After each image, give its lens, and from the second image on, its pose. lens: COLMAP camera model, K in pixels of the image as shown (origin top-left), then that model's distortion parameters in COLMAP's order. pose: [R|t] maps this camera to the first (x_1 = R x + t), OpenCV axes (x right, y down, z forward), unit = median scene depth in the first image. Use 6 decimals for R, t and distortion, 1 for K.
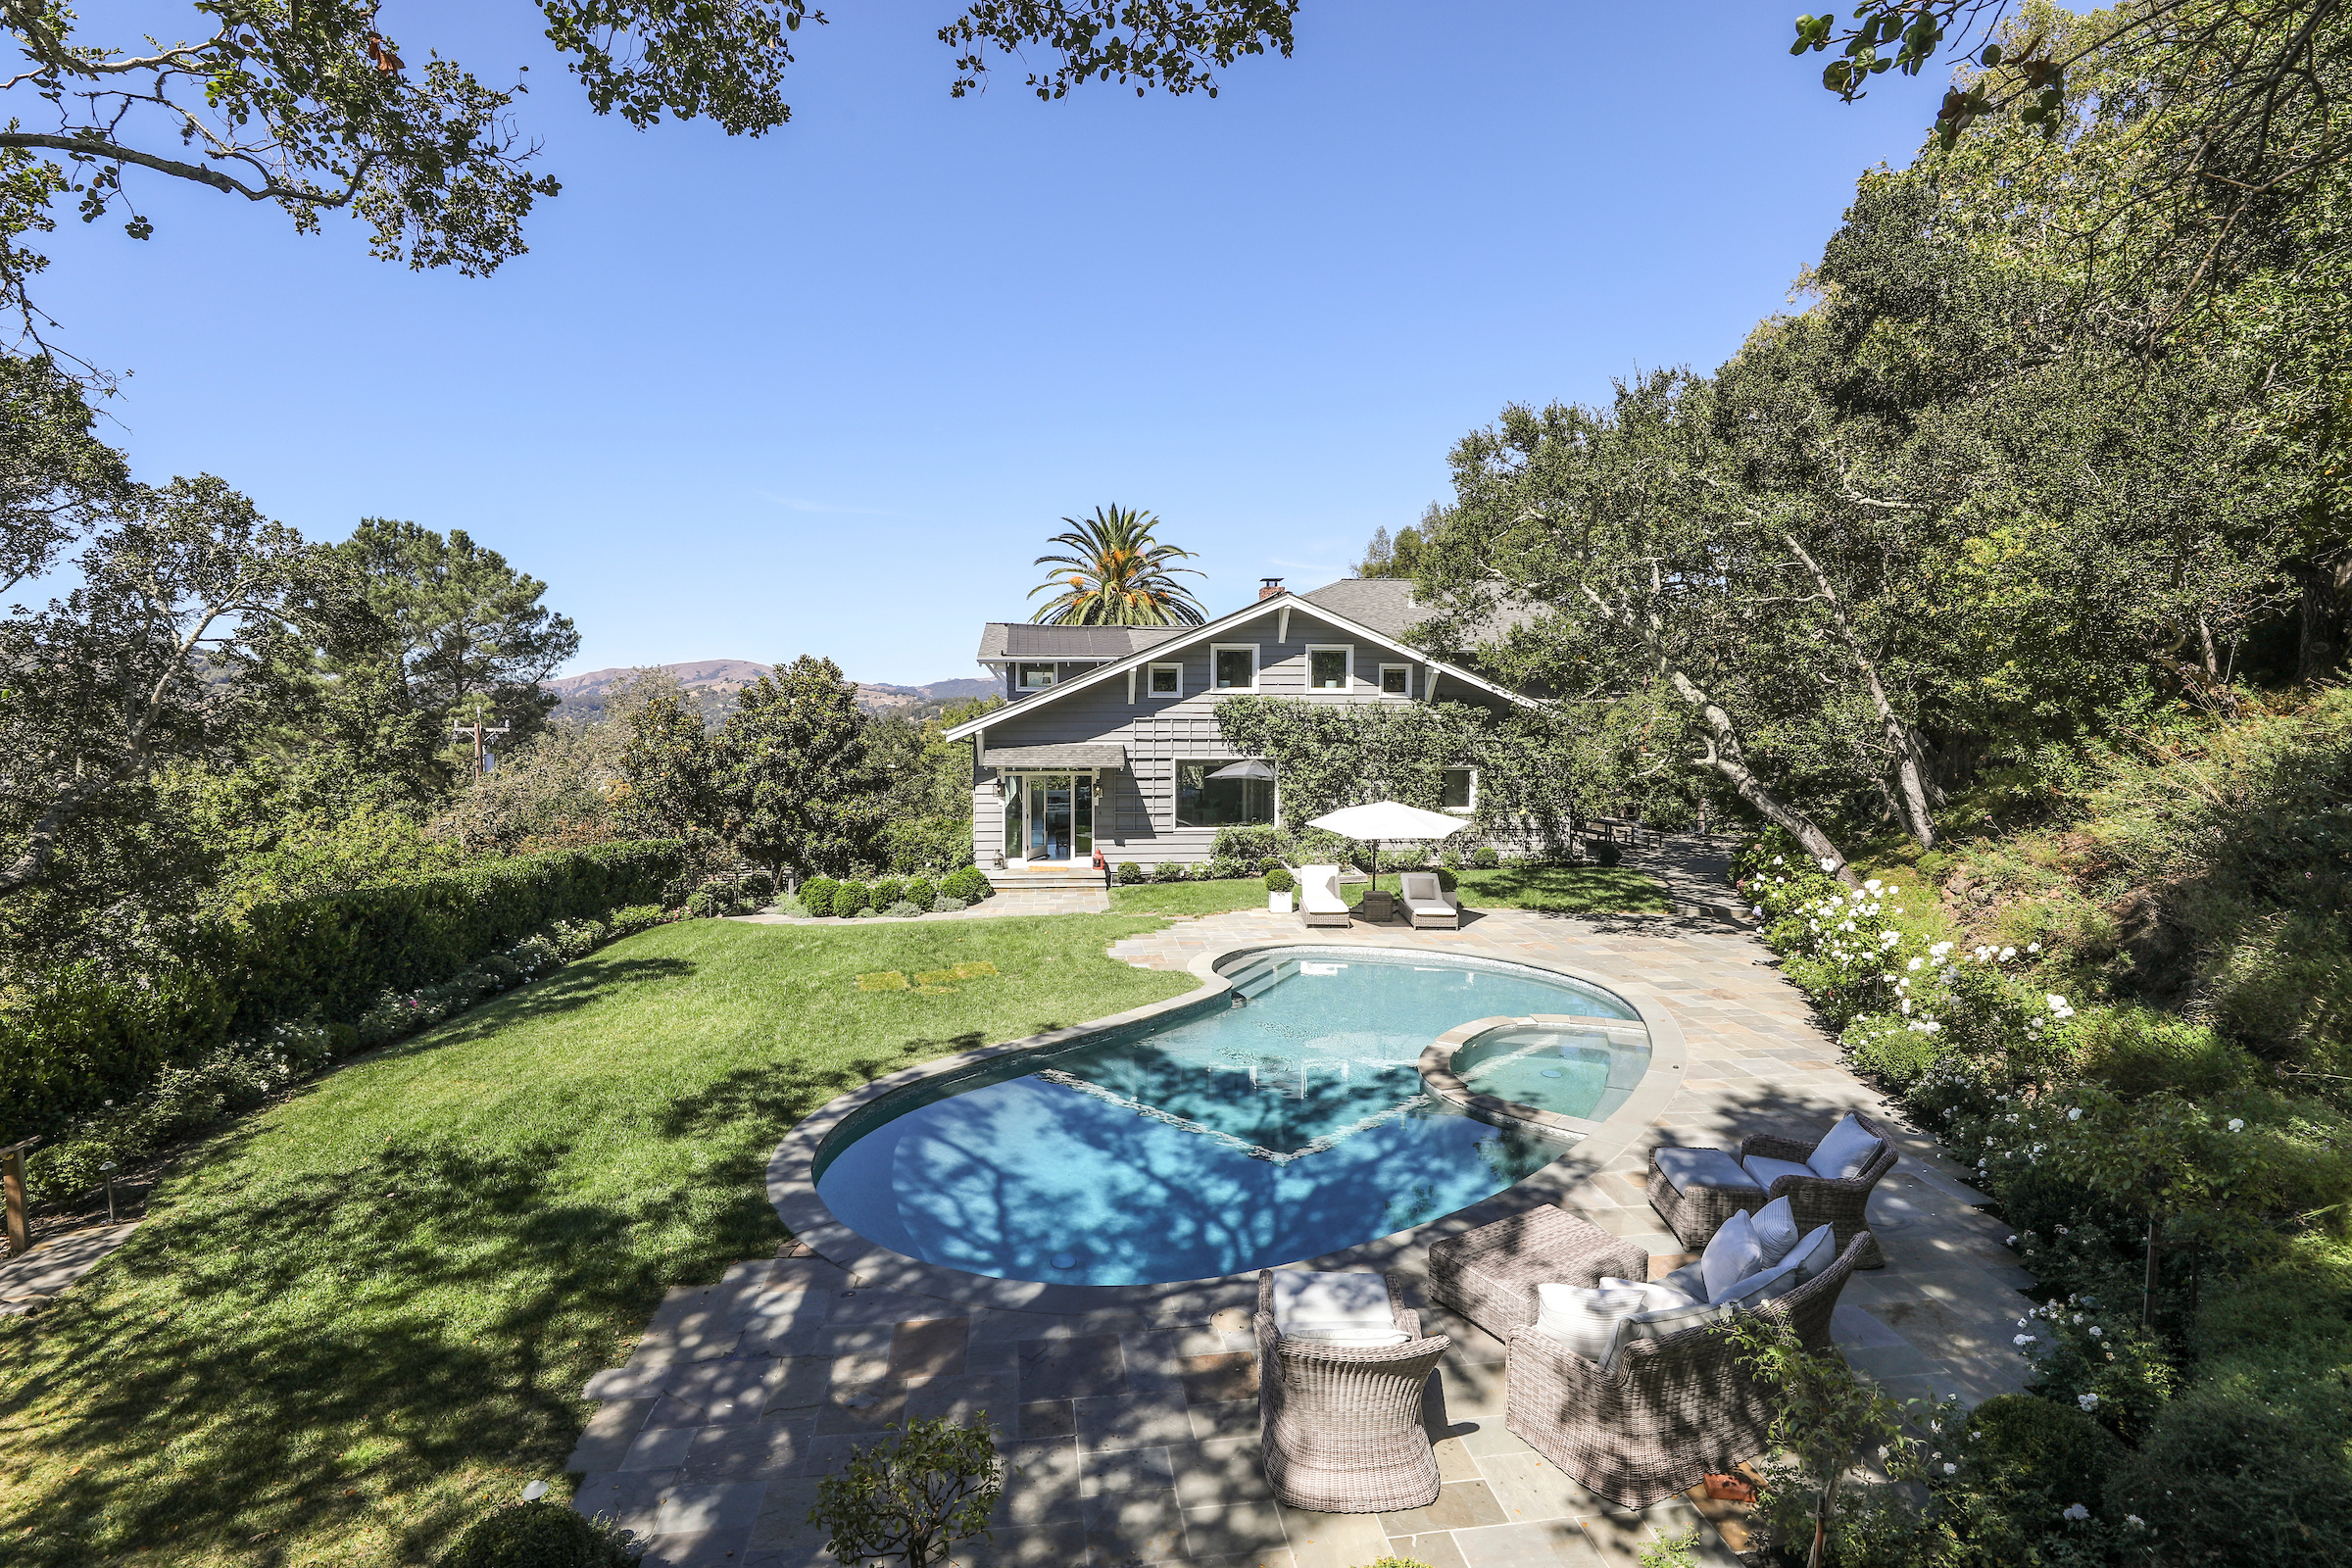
lens RADIAL K [[1067.2, 0, 1176.0], [0, 1067.2, 784.0], [0, 0, 1]] dist [-0.039804, 0.007686]
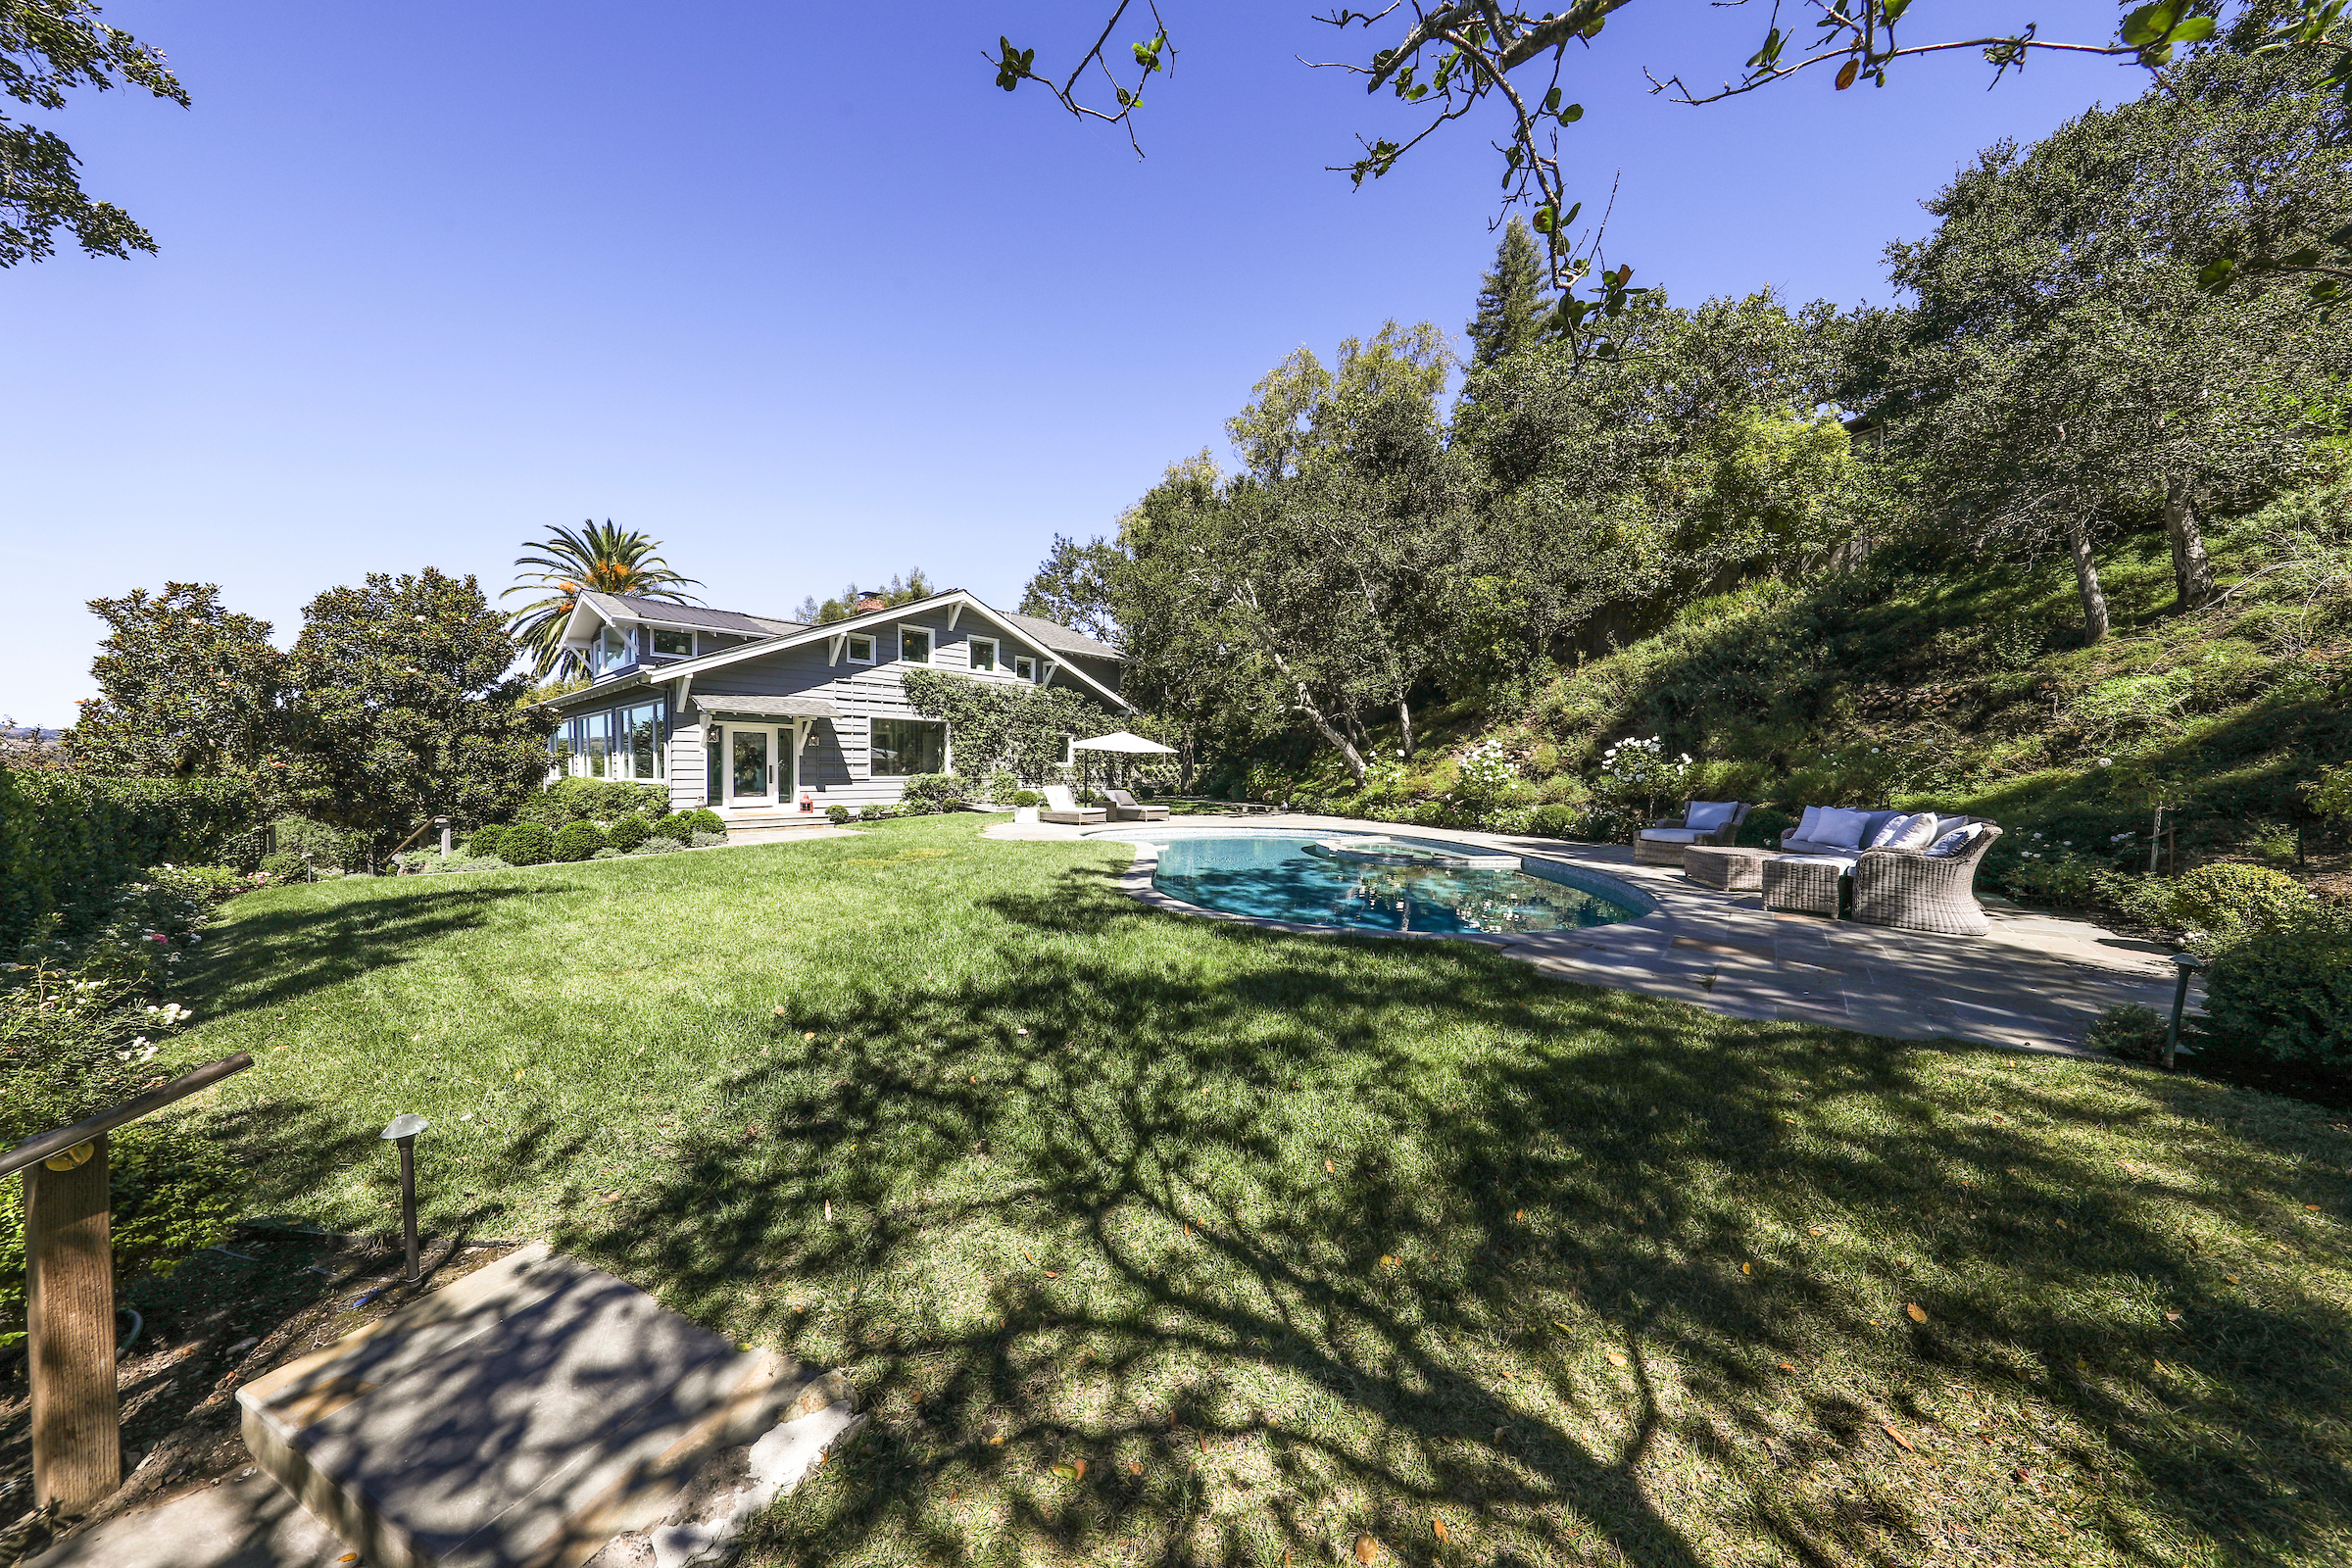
lens RADIAL K [[728.0, 0, 1176.0], [0, 728.0, 784.0], [0, 0, 1]] dist [-0.000287, -0.000074]
pose [[0.742250, -0.015200, 0.669951, -0.289465], [0.036345, 0.999184, -0.017597, 0.076875], [-0.669137, 0.037411, 0.742197, 0.179728]]
